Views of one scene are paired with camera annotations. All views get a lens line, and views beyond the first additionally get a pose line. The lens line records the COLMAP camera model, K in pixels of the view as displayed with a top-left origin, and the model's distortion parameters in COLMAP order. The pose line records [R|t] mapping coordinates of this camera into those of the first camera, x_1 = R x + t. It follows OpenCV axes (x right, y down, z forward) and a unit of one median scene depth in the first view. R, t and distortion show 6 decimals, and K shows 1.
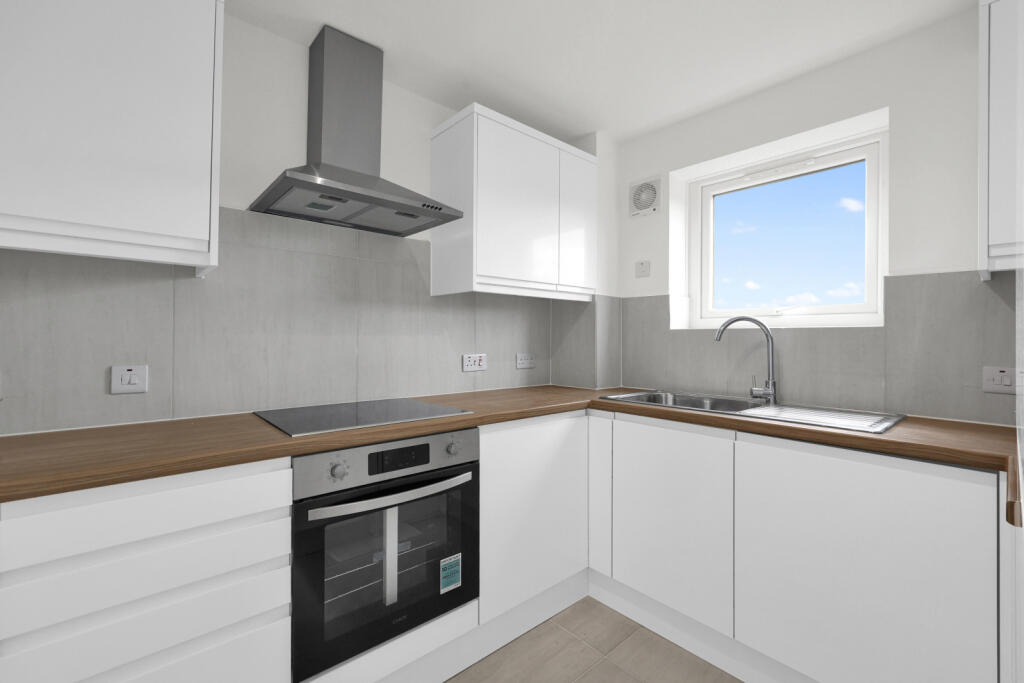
lens RADIAL K [[442.8, 0, 512.7], [0, 442.8, 343.3], [0, 0, 1]] dist [0.003869, 0.000101]
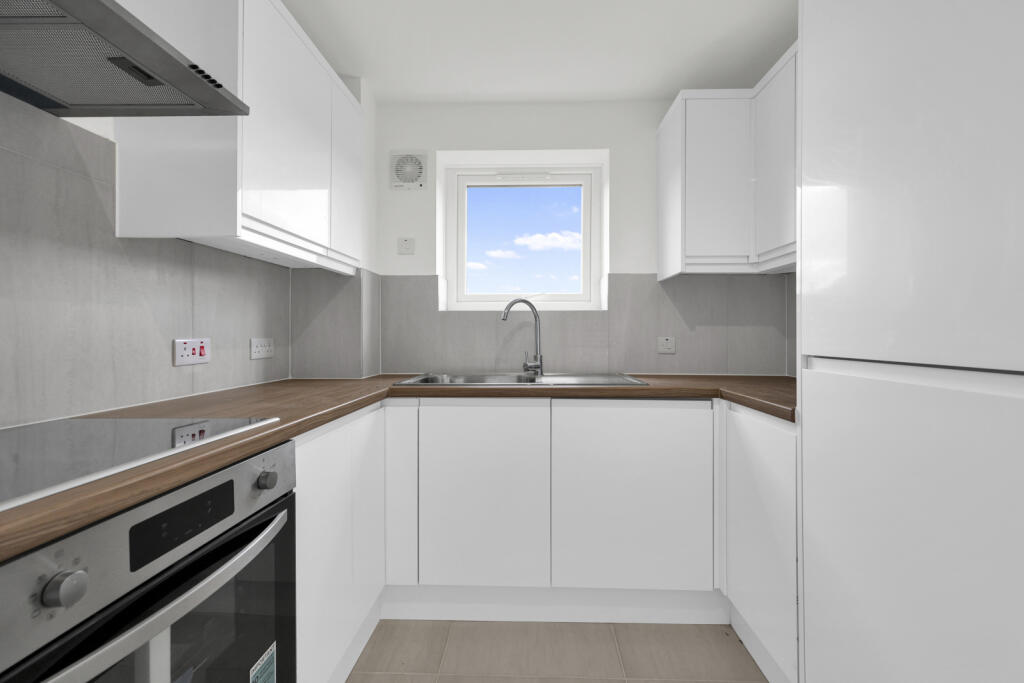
lens RADIAL K [[429.6, 0, 517.9], [0, 429.6, 338.4], [0, 0, 1]] dist [0.009509, -0.000272]
pose [[0.682585, -0.012205, 0.730704, -0.238107], [0.012263, 0.999911, 0.005246, 0.028522], [-0.730703, 0.005380, 0.682674, 0.230998]]
